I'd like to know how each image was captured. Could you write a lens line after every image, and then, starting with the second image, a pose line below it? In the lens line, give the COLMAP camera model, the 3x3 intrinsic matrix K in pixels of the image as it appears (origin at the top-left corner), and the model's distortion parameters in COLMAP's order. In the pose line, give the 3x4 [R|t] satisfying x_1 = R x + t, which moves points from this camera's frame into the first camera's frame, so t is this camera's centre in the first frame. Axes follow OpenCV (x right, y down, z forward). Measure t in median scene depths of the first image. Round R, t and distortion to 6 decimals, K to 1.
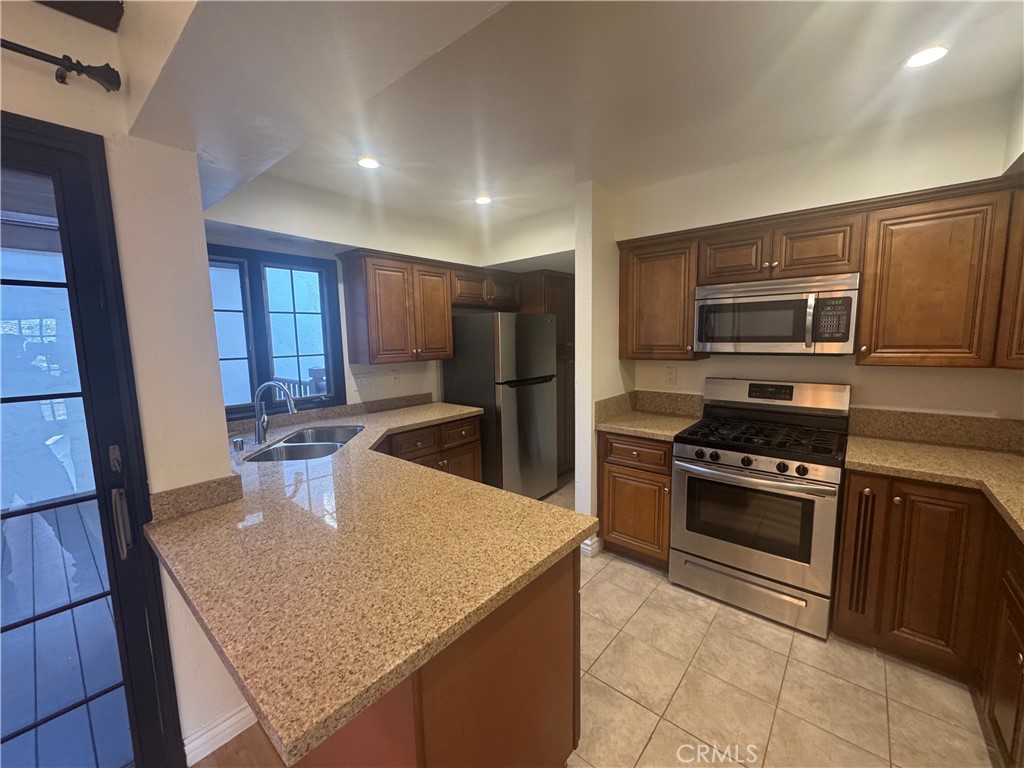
lens RADIAL K [[408.7, 0, 512.1], [0, 408.7, 381.6], [0, 0, 1]] dist [-0.003697, 0.000205]
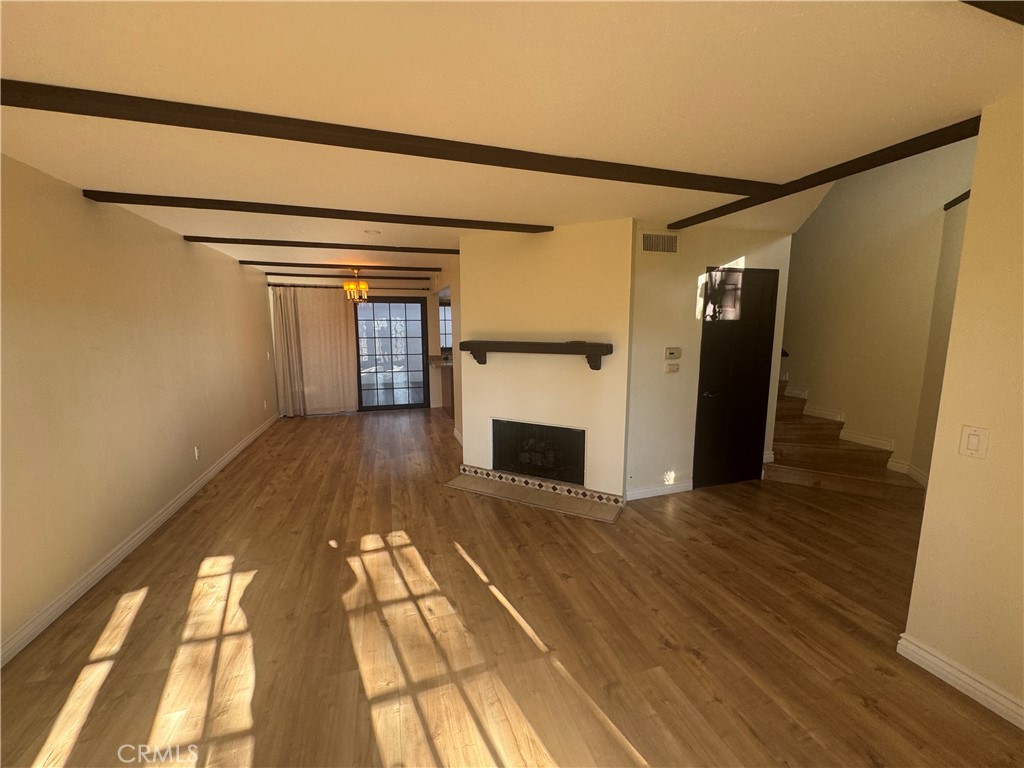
lens RADIAL K [[408.7, 0, 513.0], [0, 408.7, 382.5], [0, 0, 1]] dist [-0.003697, 0.000205]
pose [[0.851072, 0.091007, -0.517101, 1.984551], [-0.076819, 0.995849, 0.048831, 0.174717], [0.519398, -0.001835, 0.854530, -2.092924]]
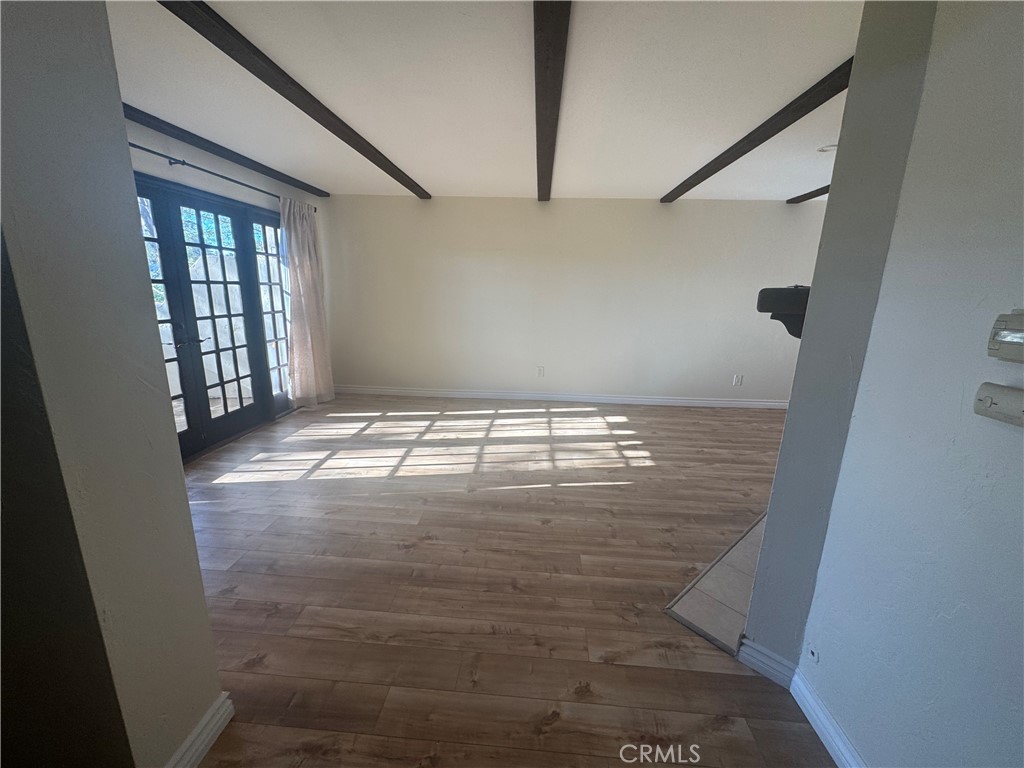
lens RADIAL K [[408.7, 0, 518.8], [0, 408.7, 387.3], [0, 0, 1]] dist [-0.003697, 0.000205]
pose [[-0.793367, 0.144325, -0.591387, 2.252365], [-0.078665, 0.939036, 0.334699, 0.035602], [0.603639, 0.312061, -0.733647, -0.275730]]
